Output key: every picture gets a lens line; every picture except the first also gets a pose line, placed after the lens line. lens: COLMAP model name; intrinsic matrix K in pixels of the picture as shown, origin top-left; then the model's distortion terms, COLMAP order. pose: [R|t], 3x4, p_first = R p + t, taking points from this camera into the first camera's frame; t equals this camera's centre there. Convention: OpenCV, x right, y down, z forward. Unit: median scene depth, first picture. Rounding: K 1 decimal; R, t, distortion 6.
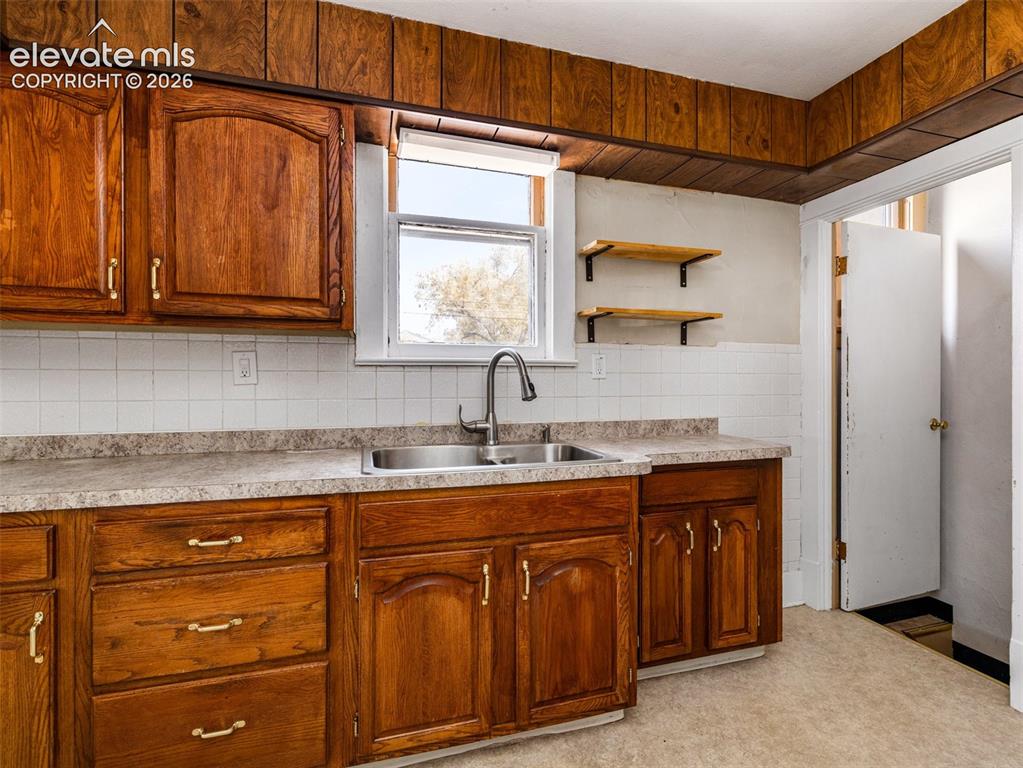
lens RADIAL K [[495.5, 0, 512.3], [0, 495.5, 377.0], [0, 0, 1]] dist [0.002723, 0.000606]
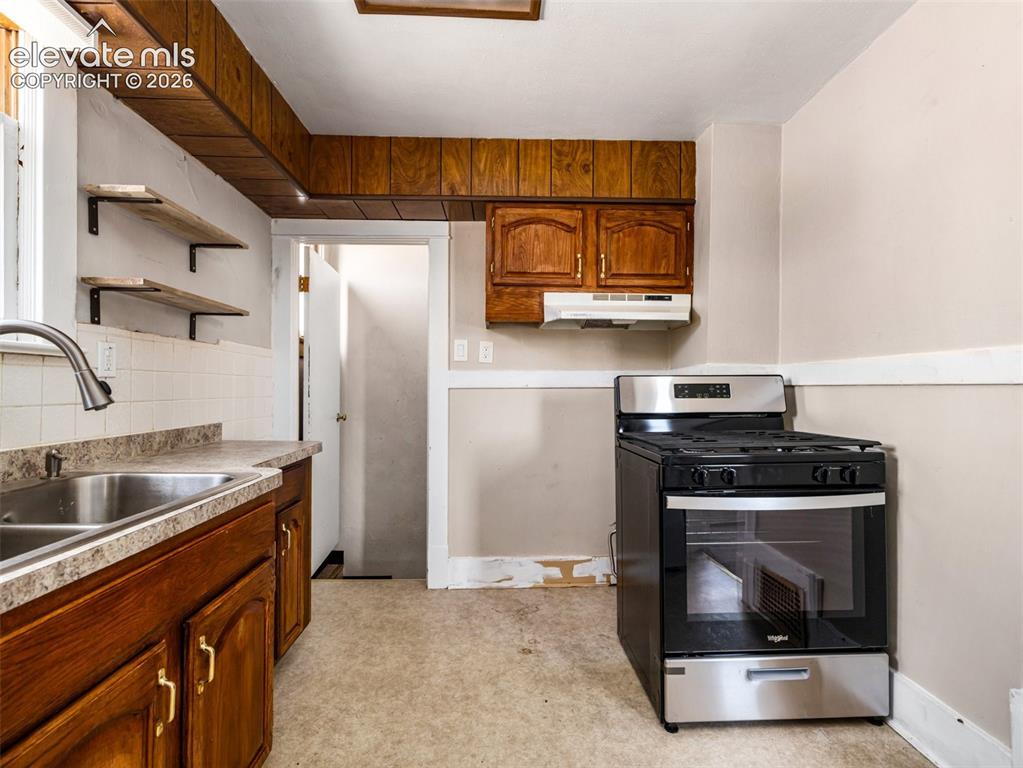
lens RADIAL K [[490.4, 0, 511.5], [0, 490.4, 384.0], [0, 0, 1]] dist [0.000734, -0.000006]
pose [[0.251851, 0.009805, 0.967716, -0.353974], [-0.015036, 0.999868, -0.006217, 0.008861], [-0.967649, -0.012985, 0.251965, 0.271142]]
